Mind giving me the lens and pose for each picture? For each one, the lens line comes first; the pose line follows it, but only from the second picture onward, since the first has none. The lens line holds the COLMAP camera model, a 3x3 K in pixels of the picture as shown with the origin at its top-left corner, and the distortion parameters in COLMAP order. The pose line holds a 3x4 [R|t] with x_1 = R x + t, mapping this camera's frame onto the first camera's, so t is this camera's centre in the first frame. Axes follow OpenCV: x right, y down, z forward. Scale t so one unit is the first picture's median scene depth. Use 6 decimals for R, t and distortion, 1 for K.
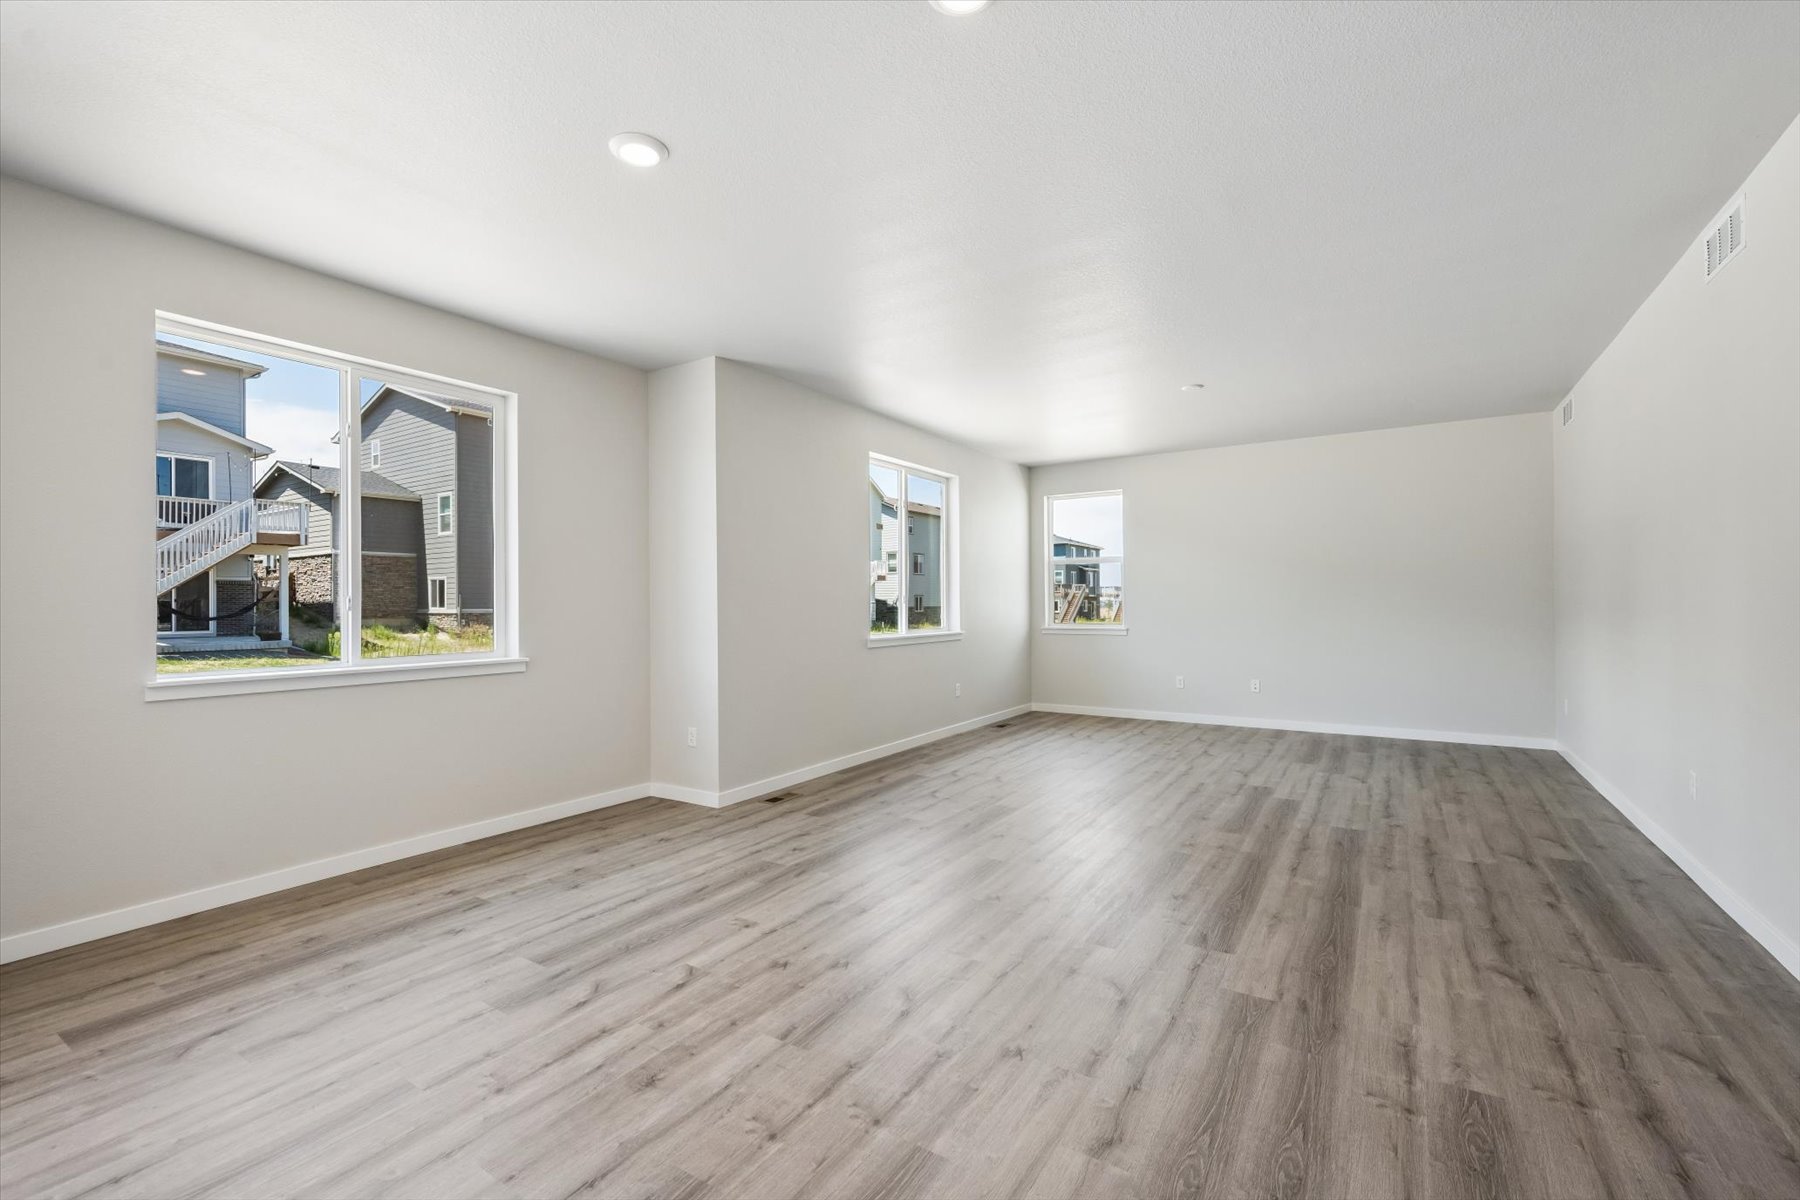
lens RADIAL K [[763.0, 0, 901.6], [0, 763.0, 612.8], [0, 0, 1]] dist [0.000327, -0.000069]
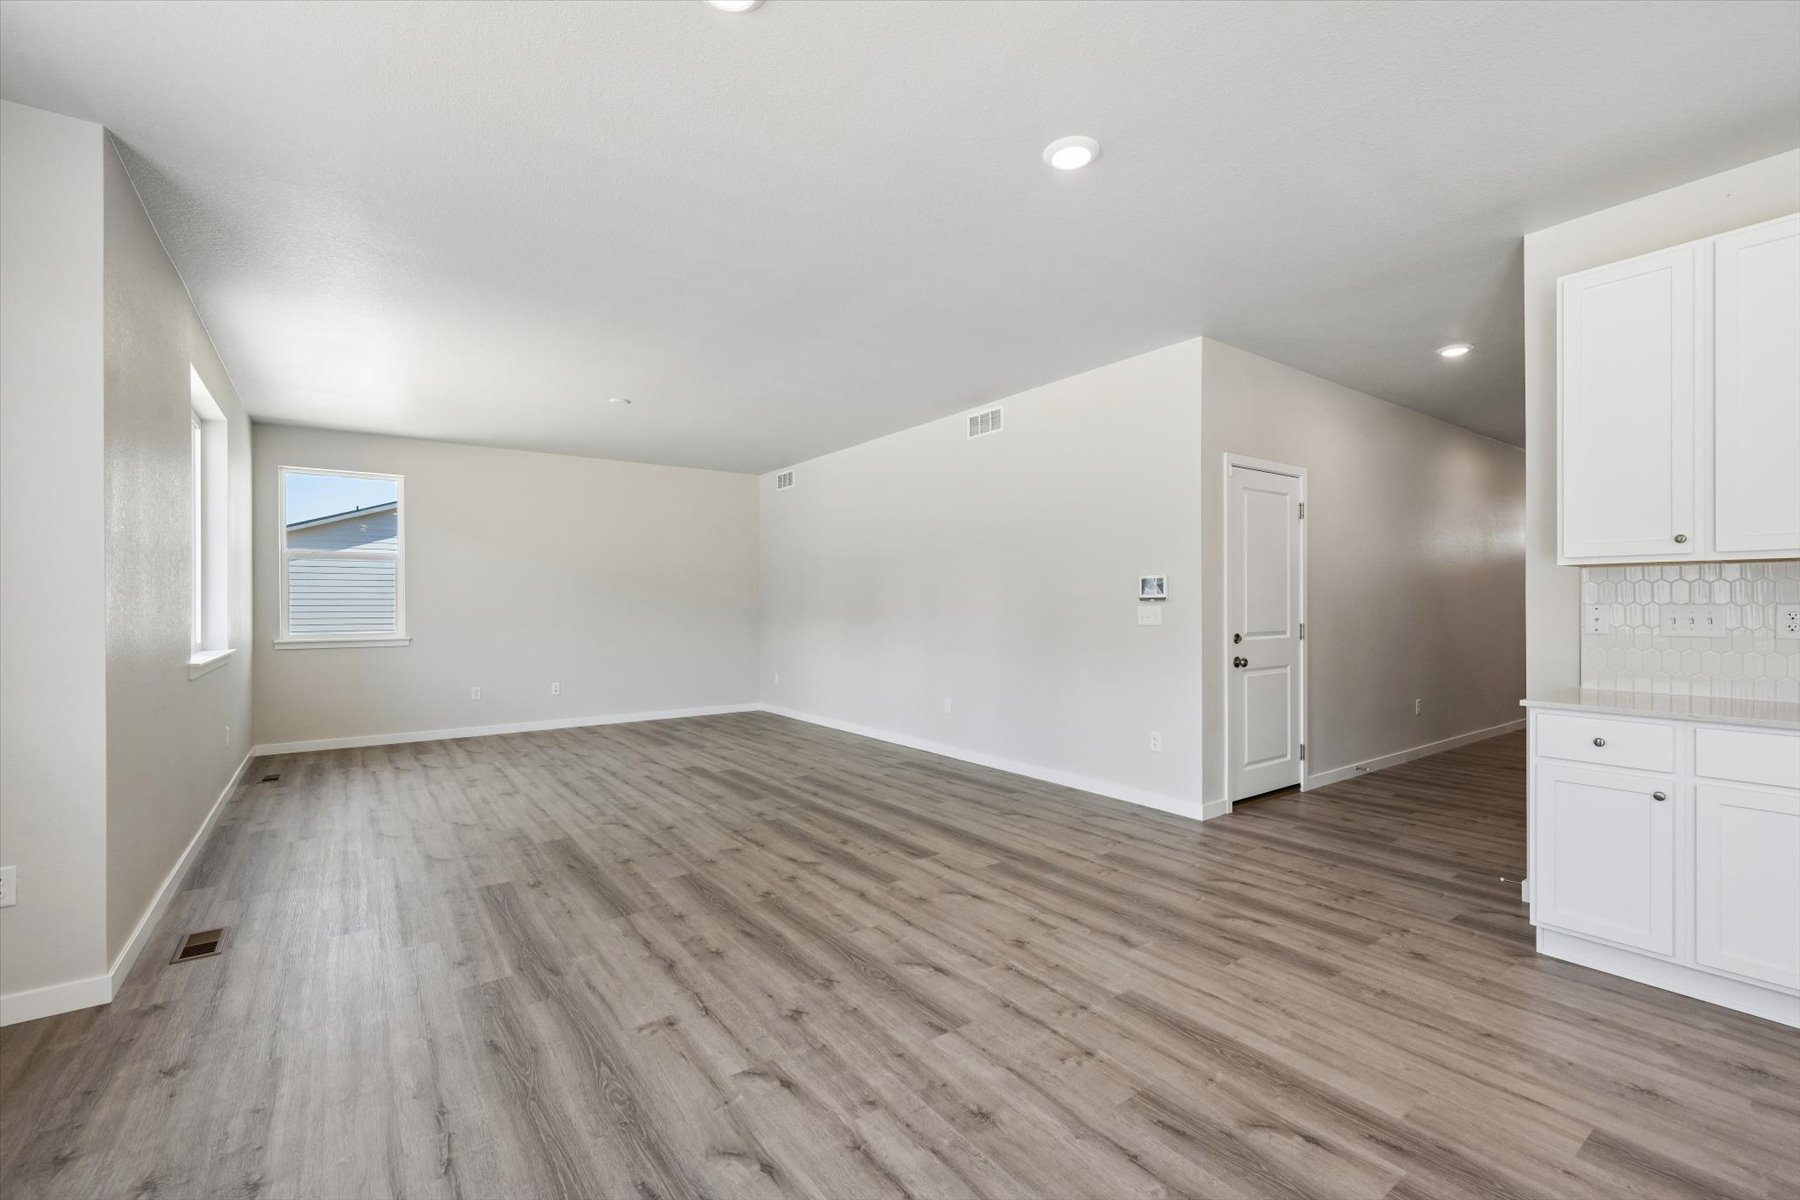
lens RADIAL K [[759.4, 0, 897.1], [0, 759.4, 606.1], [0, 0, 1]] dist [0.001341, 0.000019]
pose [[0.376672, 0.001832, 0.926345, -0.897136], [0.015544, 0.999845, -0.008298, 0.001789], [-0.926216, 0.017525, 0.376585, 0.539994]]
